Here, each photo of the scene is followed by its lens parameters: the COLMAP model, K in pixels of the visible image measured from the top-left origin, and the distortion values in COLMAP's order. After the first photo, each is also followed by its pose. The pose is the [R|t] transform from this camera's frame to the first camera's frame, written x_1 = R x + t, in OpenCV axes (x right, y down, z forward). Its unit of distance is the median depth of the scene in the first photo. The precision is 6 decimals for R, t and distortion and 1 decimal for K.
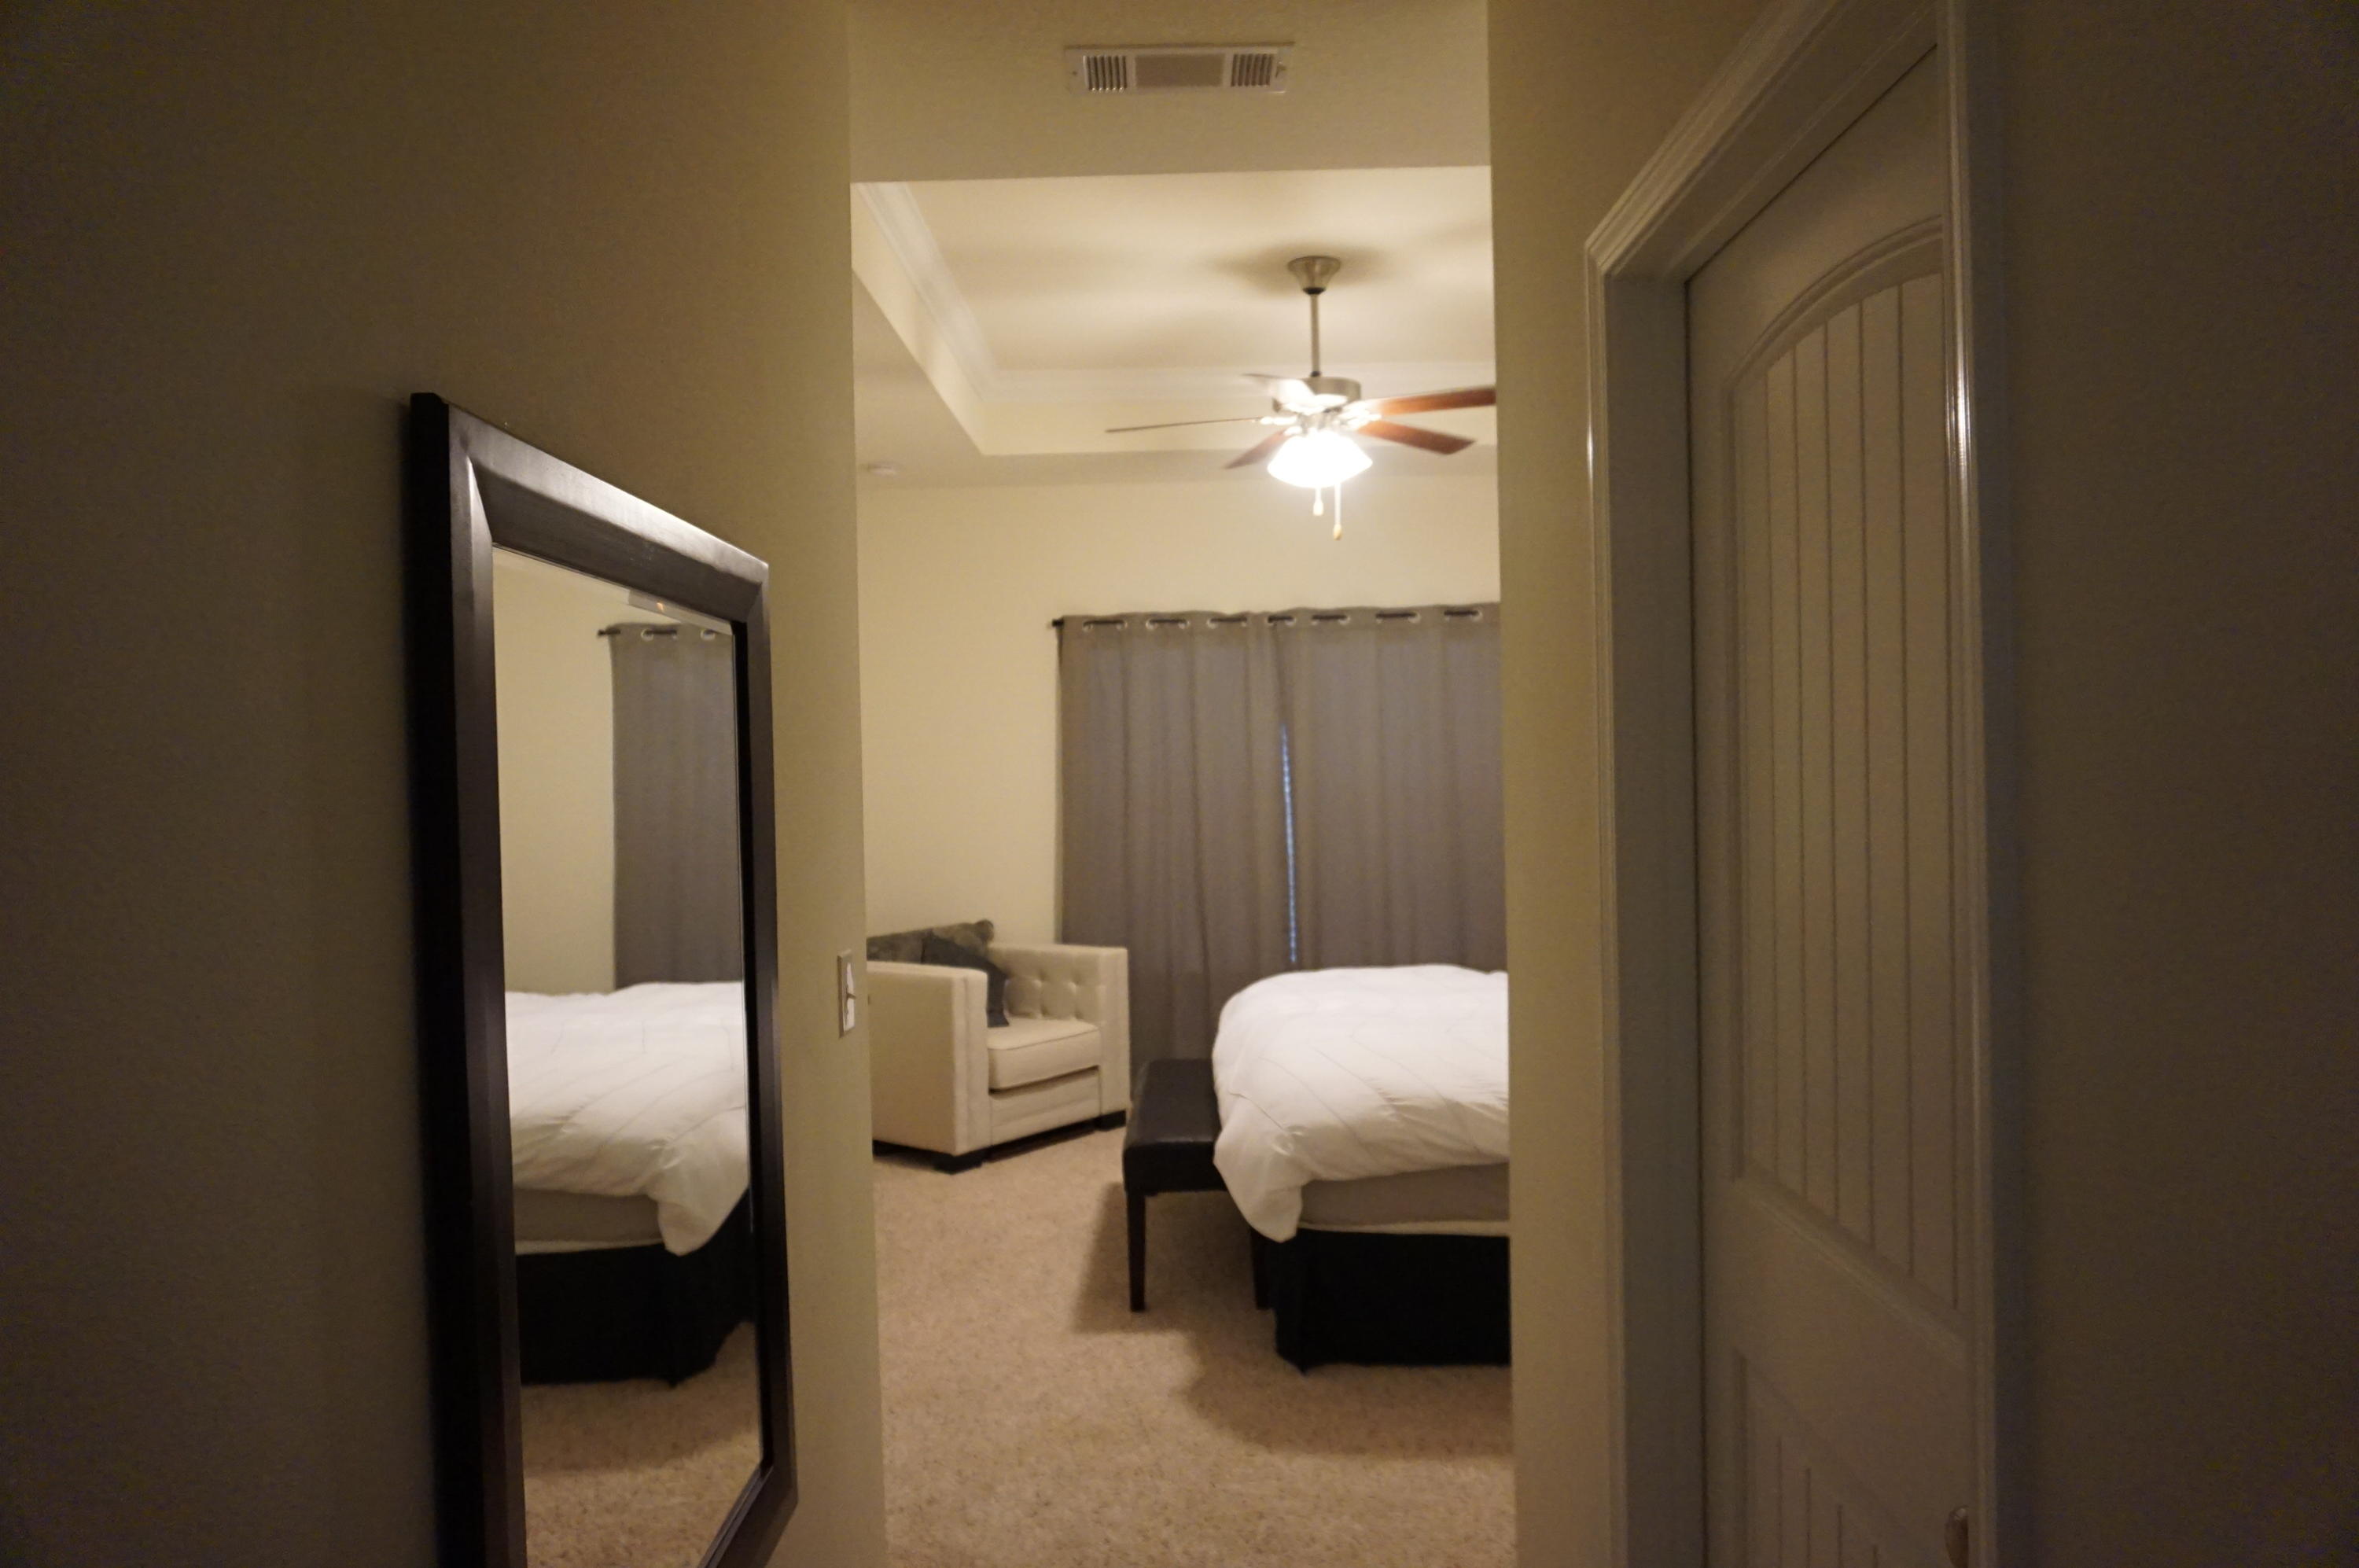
lens RADIAL K [[1574.8, 0, 1179.2], [0, 1574.8, 785.6], [0, 0, 1]] dist [-0.054557, 0.028008]
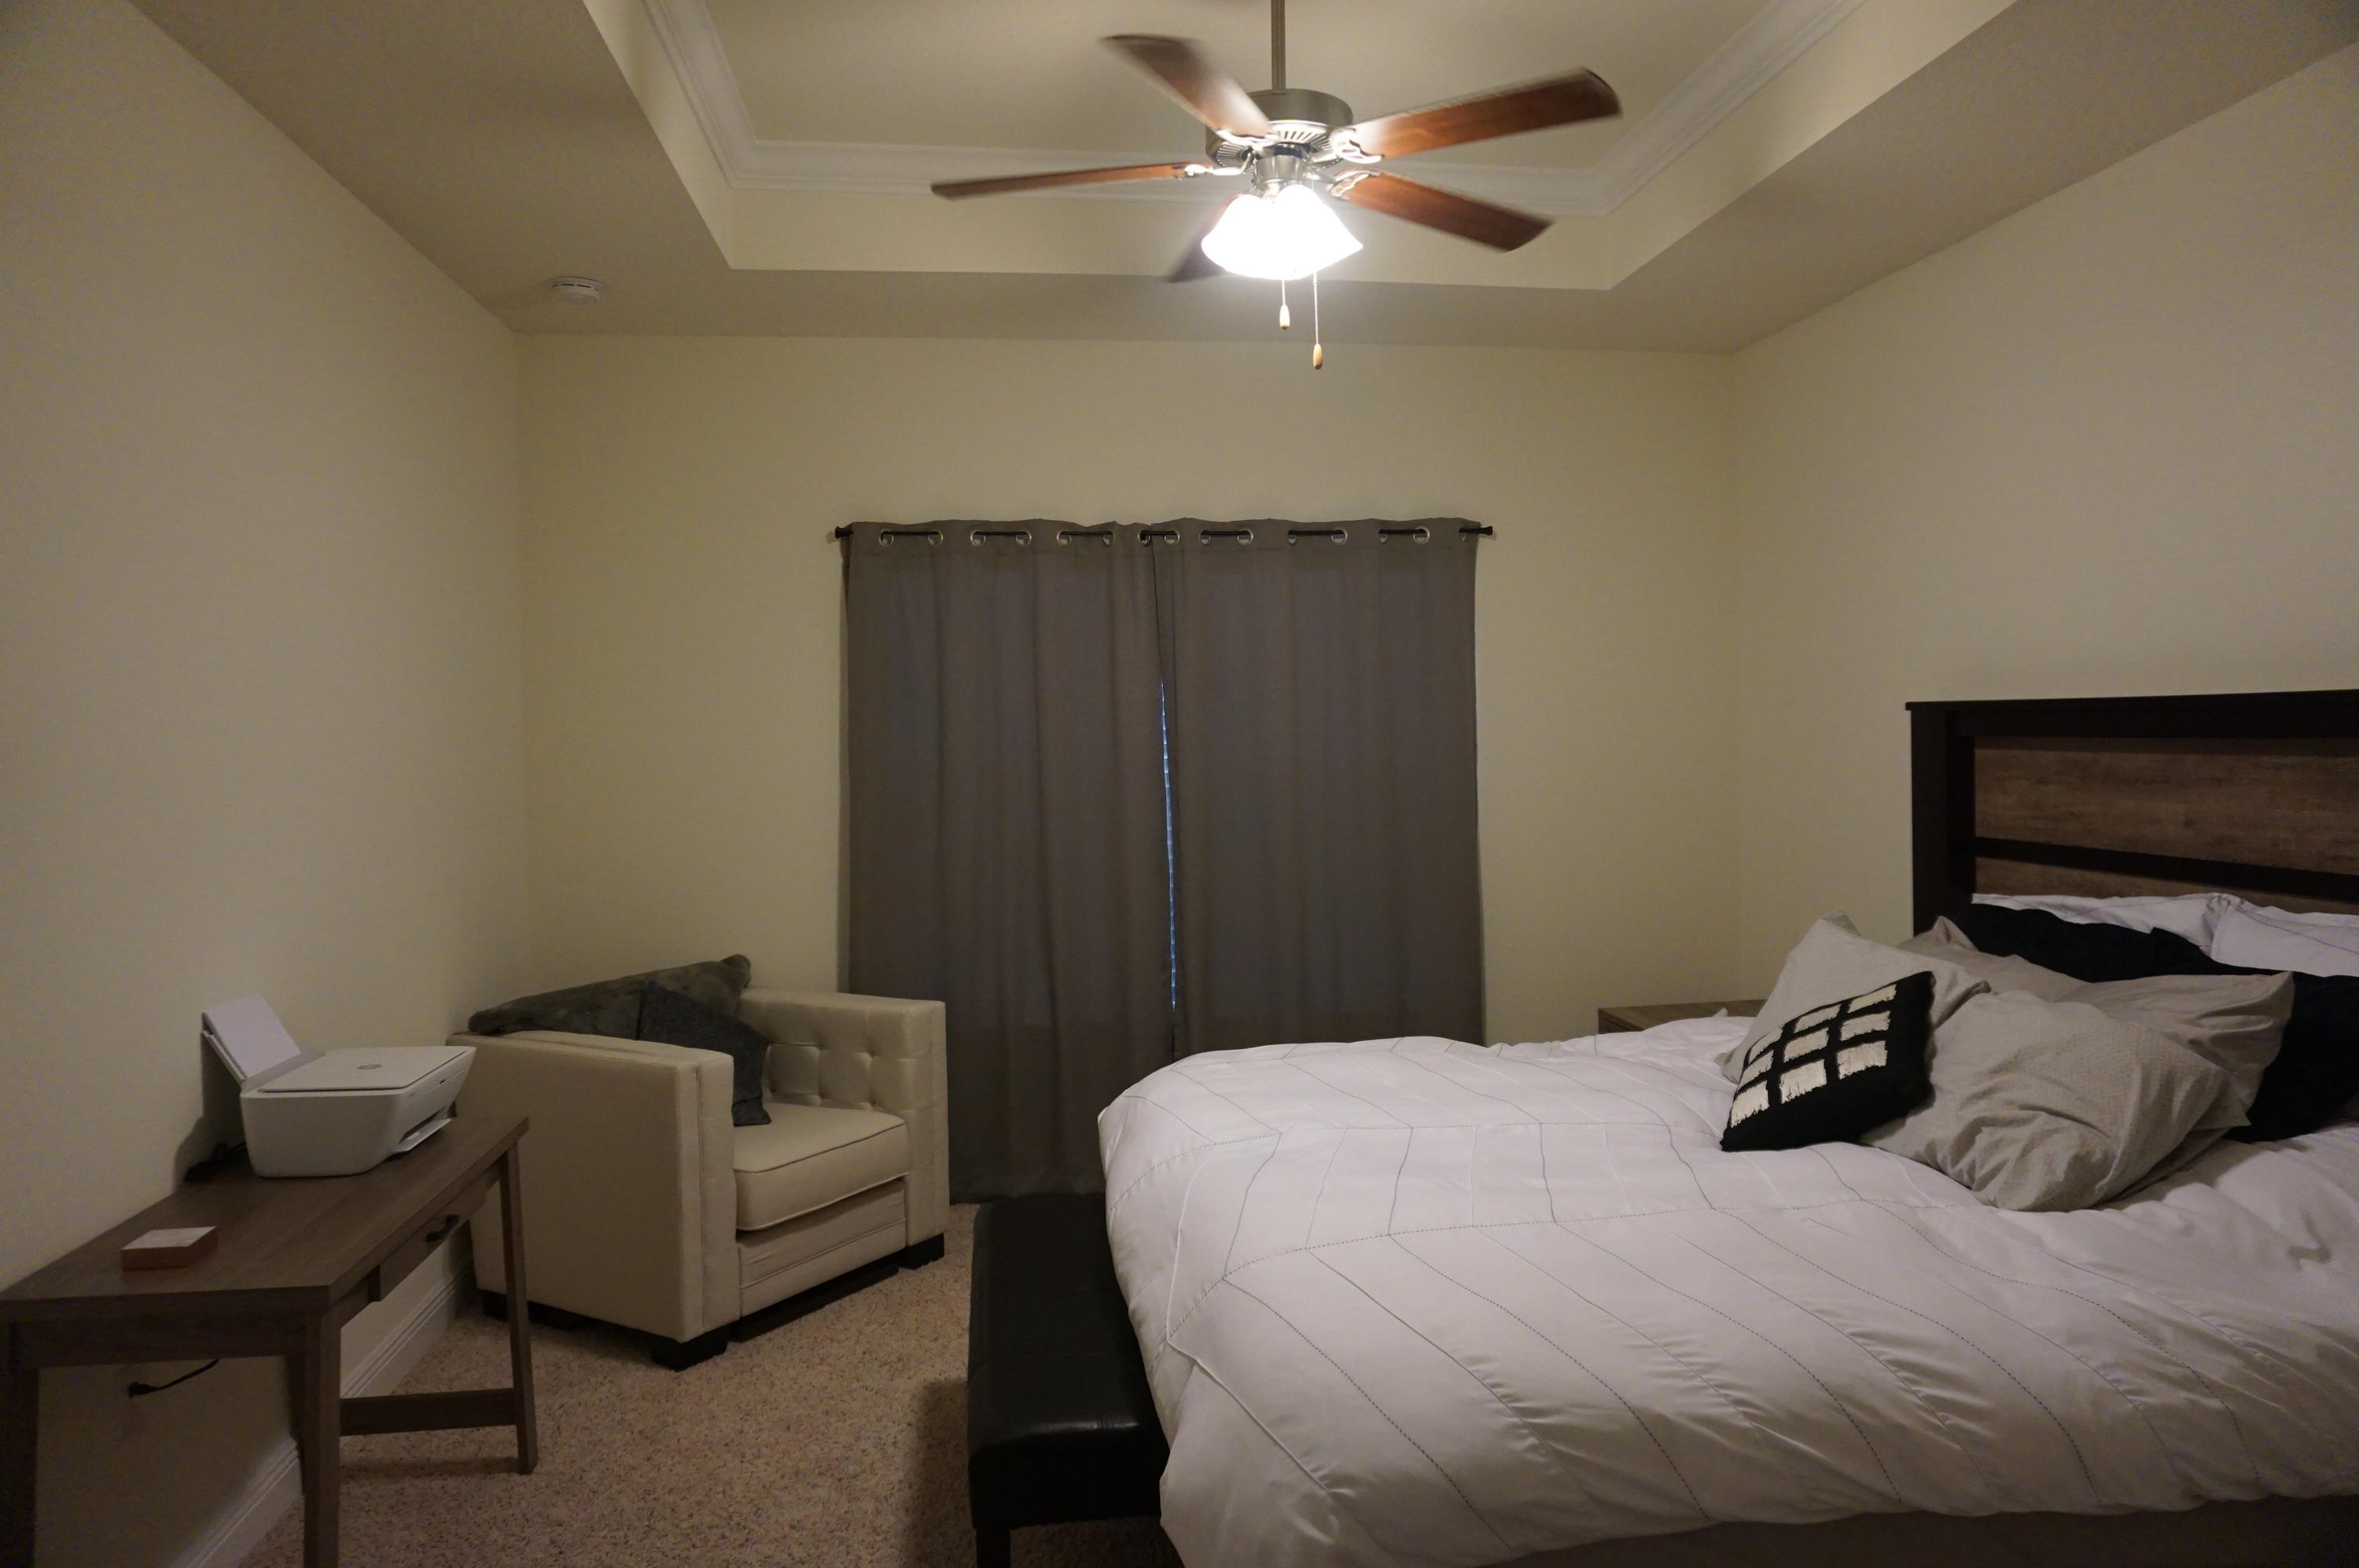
lens RADIAL K [[1574.8, 0, 1182.4], [0, 1574.8, 803.0], [0, 0, 1]] dist [-0.054557, 0.028008]
pose [[0.990779, 0.001131, 0.135481, -0.023548], [-0.005105, 0.999567, 0.028991, -0.004114], [-0.135389, -0.029415, 0.990356, 0.306188]]
